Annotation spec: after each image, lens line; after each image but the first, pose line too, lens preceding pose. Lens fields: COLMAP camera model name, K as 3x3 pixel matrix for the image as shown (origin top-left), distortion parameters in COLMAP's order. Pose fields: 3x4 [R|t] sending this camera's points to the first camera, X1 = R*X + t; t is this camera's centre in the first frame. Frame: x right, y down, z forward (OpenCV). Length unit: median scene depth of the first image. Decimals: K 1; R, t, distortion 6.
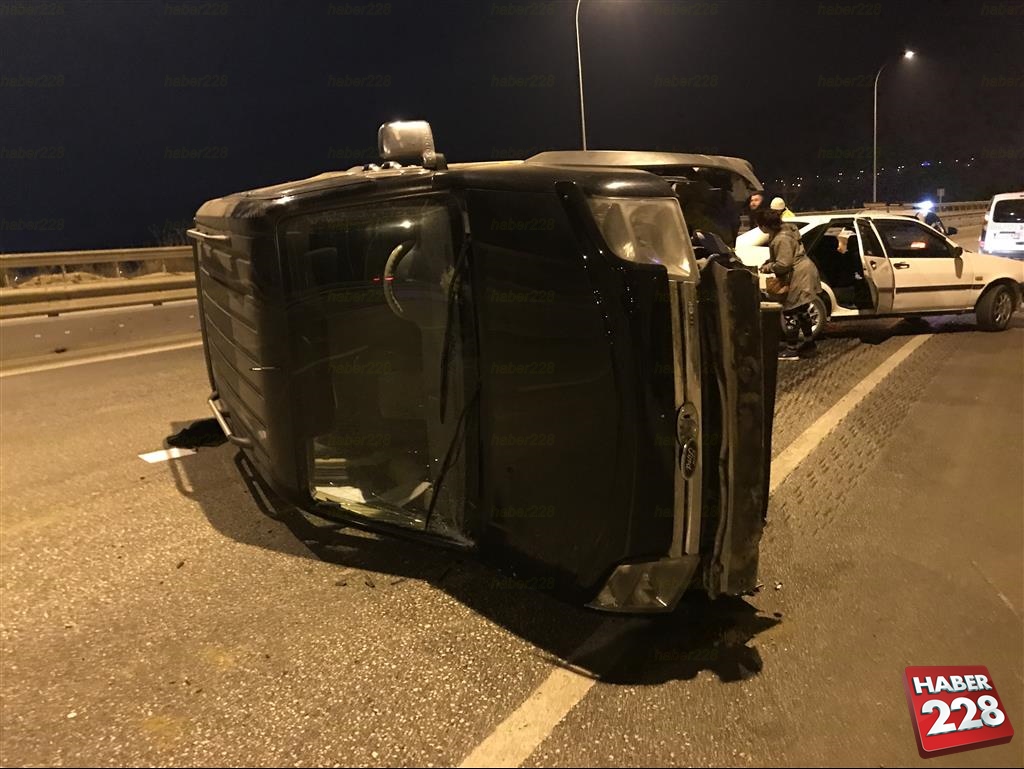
lens RADIAL K [[843.9, 0, 516.1], [0, 843.9, 380.7], [0, 0, 1]] dist [0.008275, -0.006042]
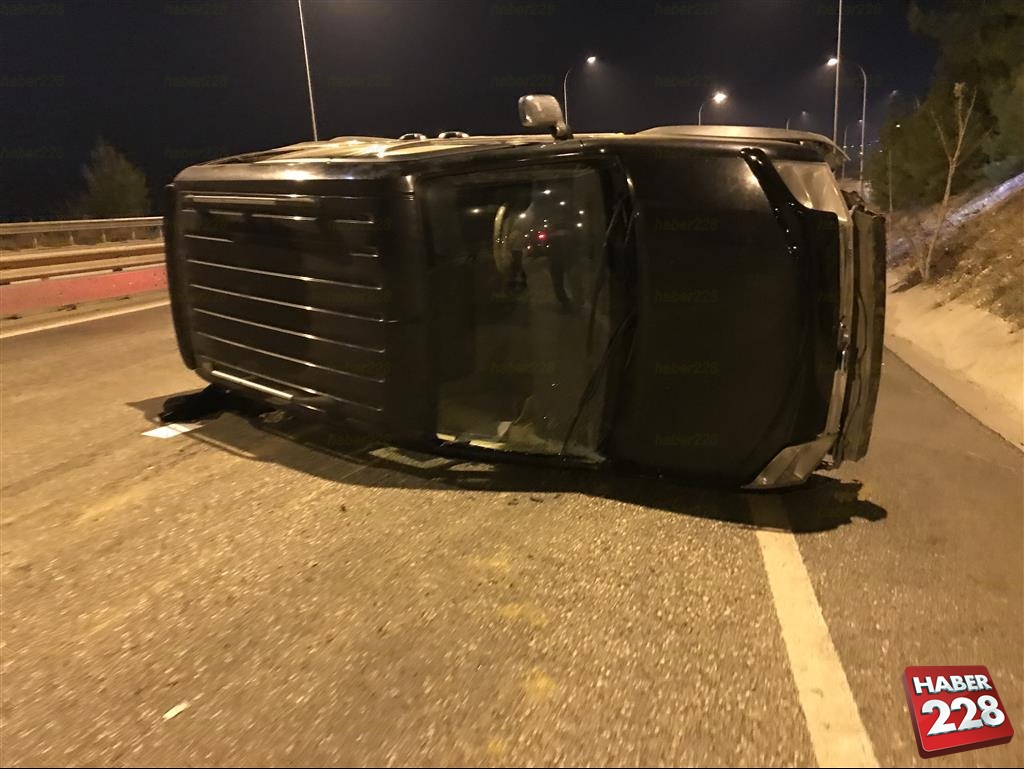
lens RADIAL K [[843.9, 0, 489.1], [0, 843.9, 378.0], [0, 0, 1]] dist [0.008275, -0.006042]
pose [[0.939416, -0.065187, 0.336523, -0.604157], [0.062511, 0.997867, 0.018793, 0.049273], [-0.337030, 0.003383, 0.941488, -0.054118]]
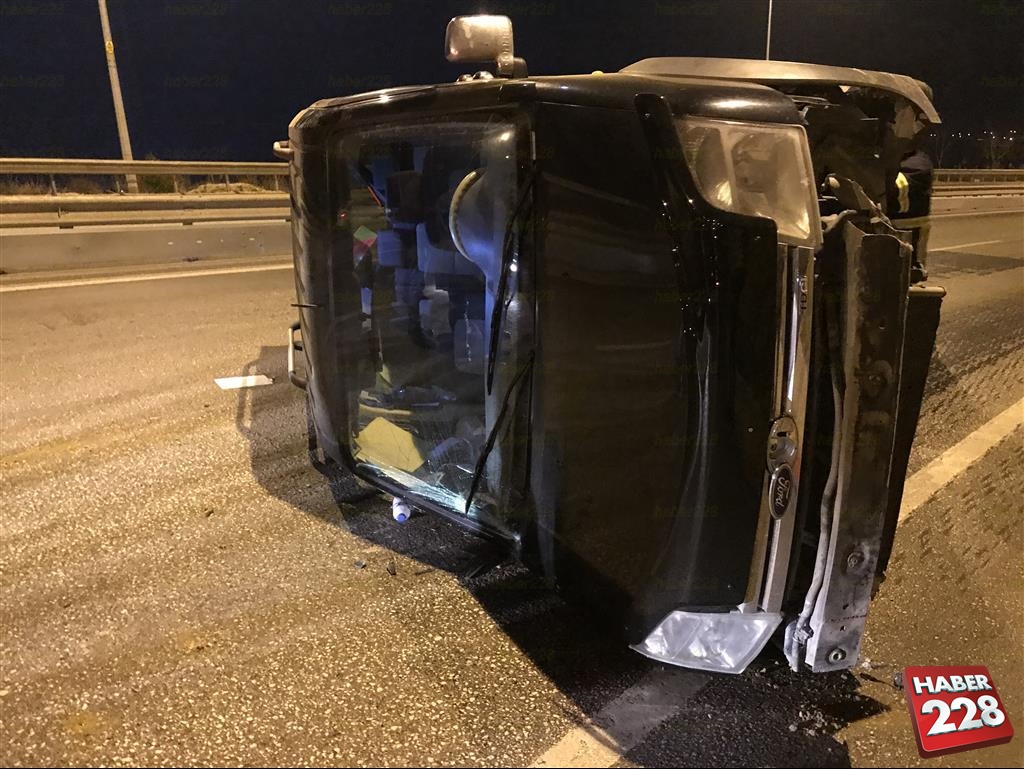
lens RADIAL K [[843.9, 0, 516.9], [0, 843.9, 380.3], [0, 0, 1]] dist [0.008275, -0.006042]
pose [[0.979378, 0.106316, -0.171803, 0.077193], [-0.093307, 0.992245, 0.082125, -0.031787], [0.179201, -0.064401, 0.981702, 0.194908]]
